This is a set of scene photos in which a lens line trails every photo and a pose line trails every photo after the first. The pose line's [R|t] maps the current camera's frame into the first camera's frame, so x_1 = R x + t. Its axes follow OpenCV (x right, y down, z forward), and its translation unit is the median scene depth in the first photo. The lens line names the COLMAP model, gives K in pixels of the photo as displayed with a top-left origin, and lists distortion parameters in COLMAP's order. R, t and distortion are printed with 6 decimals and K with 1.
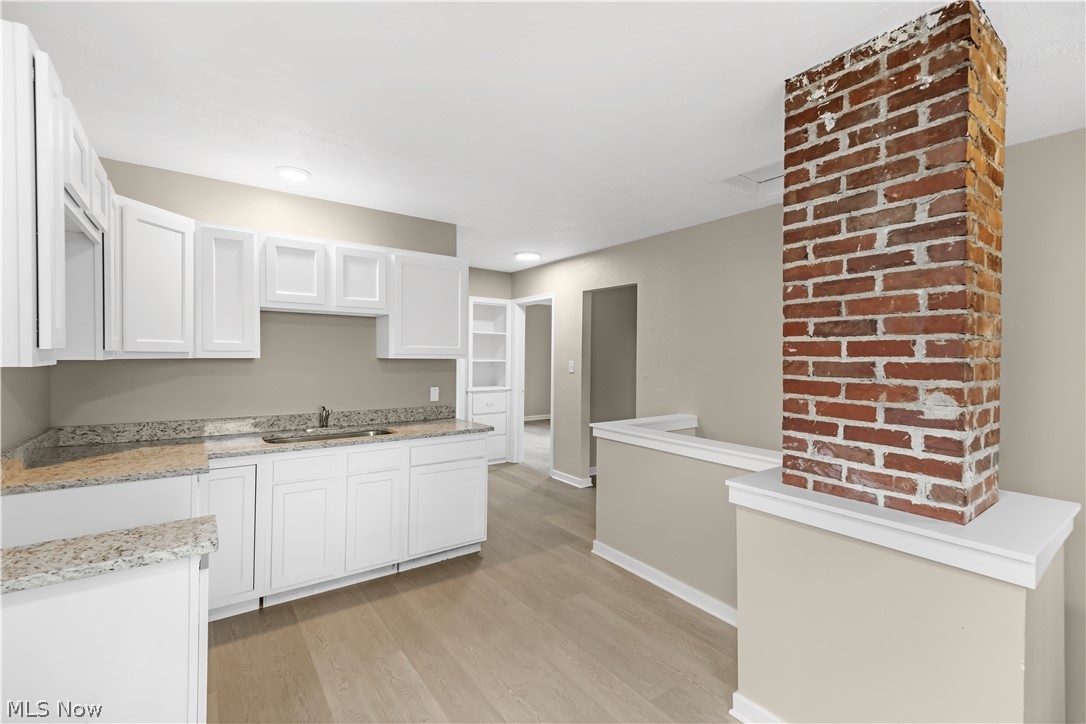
lens RADIAL K [[448.8, 0, 543.0], [0, 448.8, 362.0], [0, 0, 1]] dist [-0.000845, -0.000759]
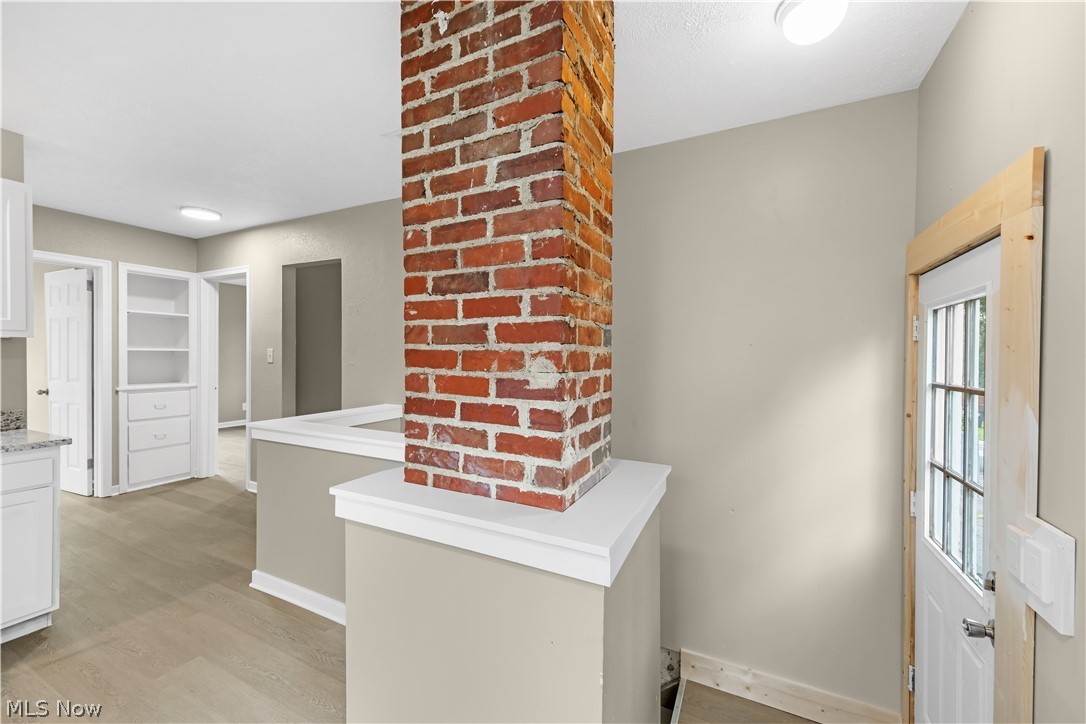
lens RADIAL K [[435.1, 0, 520.5], [0, 435.1, 358.9], [0, 0, 1]] dist [0.002204, -0.004933]
pose [[0.884311, -0.005884, 0.466861, 0.409294], [0.003768, 0.999978, 0.005466, 0.058616], [-0.466883, -0.003074, 0.884314, 0.259232]]
